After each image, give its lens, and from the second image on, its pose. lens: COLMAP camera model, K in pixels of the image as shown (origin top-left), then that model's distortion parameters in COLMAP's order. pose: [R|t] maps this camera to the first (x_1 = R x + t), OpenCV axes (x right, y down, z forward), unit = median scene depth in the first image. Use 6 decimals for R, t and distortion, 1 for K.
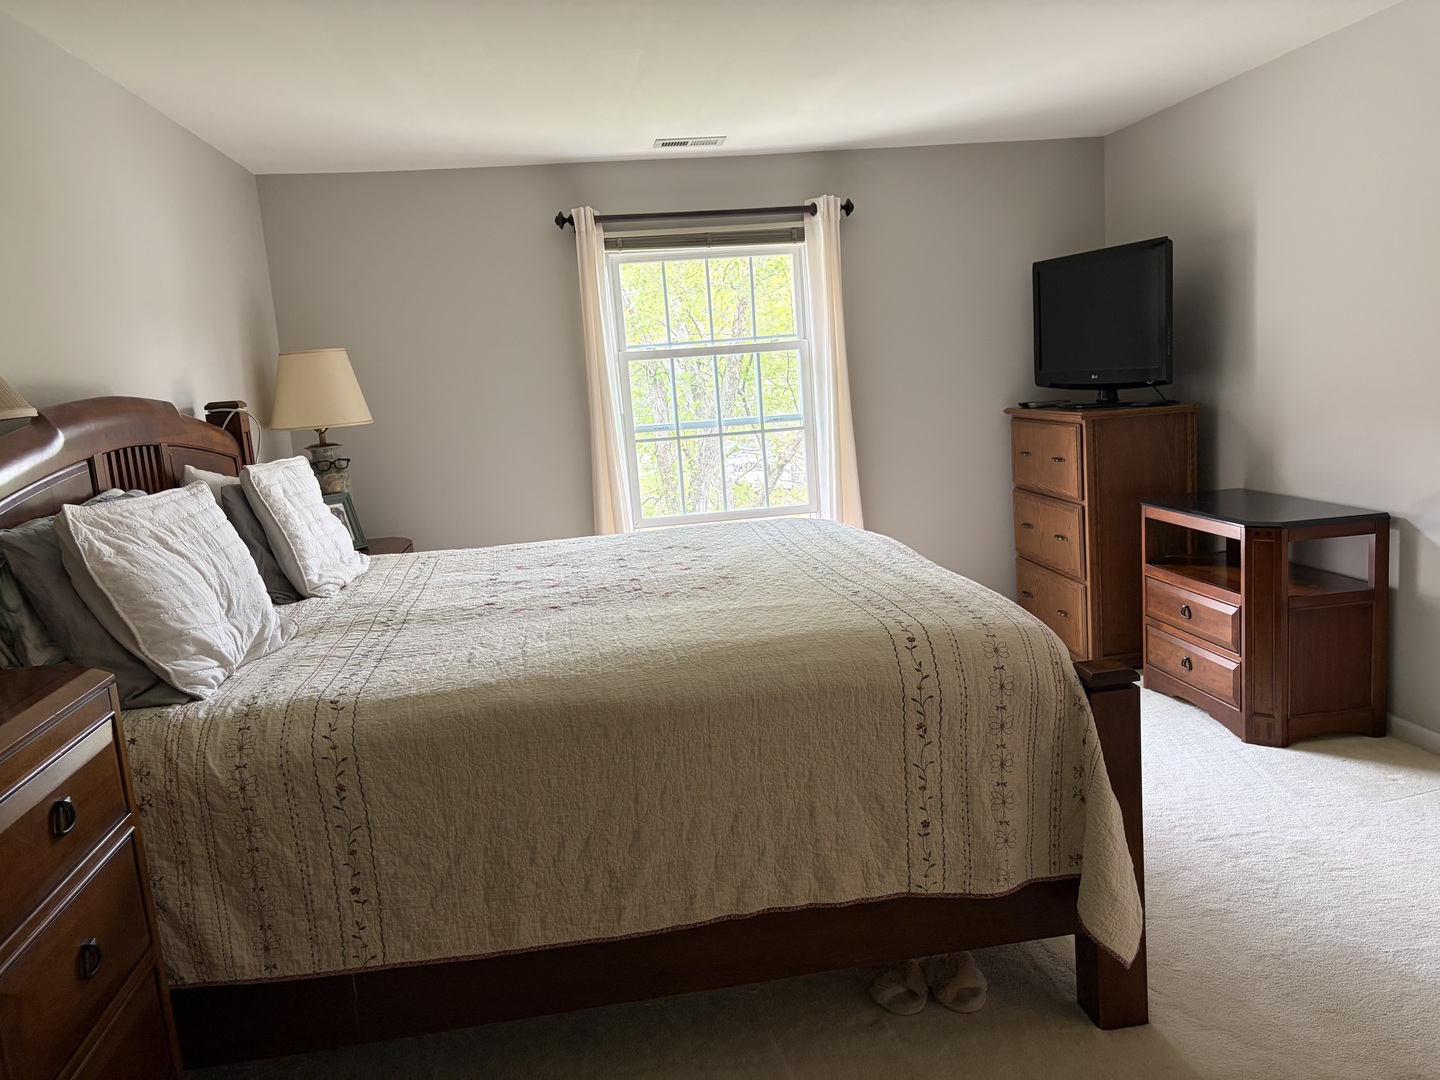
lens RADIAL K [[1111.1, 0, 725.4], [0, 1111.1, 574.7], [0, 0, 1]] dist [0.084251, -0.065029]
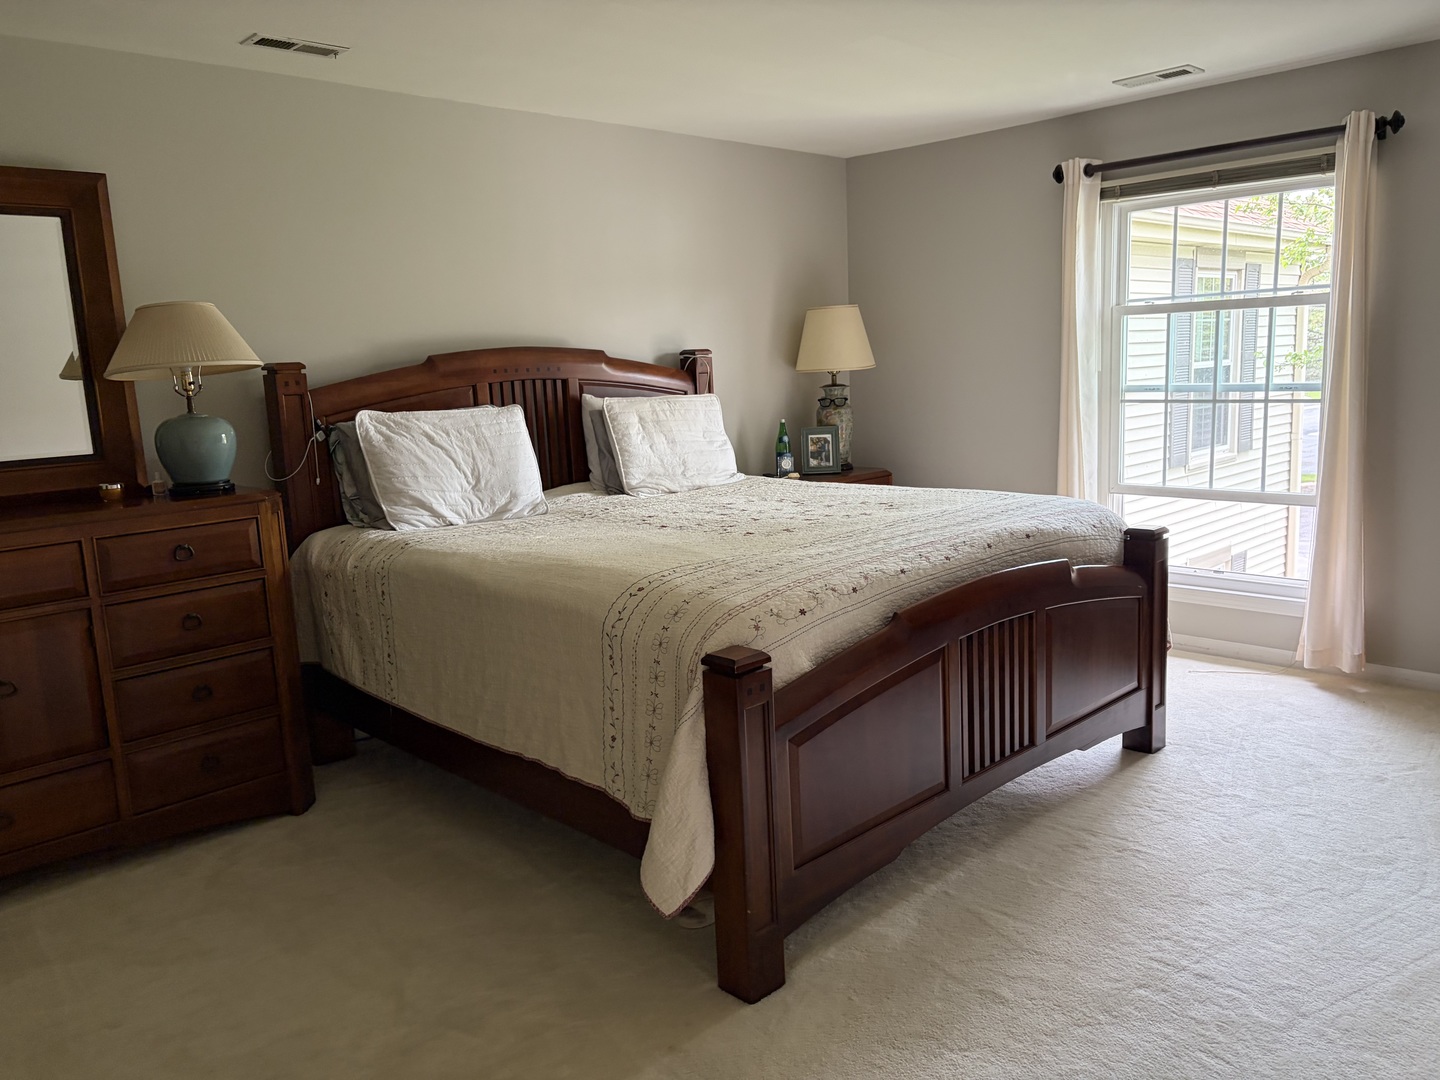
lens RADIAL K [[1111.1, 0, 725.4], [0, 1111.1, 574.7], [0, 0, 1]] dist [0.084251, -0.065029]
pose [[0.581212, 0.205496, -0.787378, 0.568404], [-0.151096, 0.978016, 0.143718, -0.069418], [0.799602, 0.035439, 0.599484, 0.180420]]
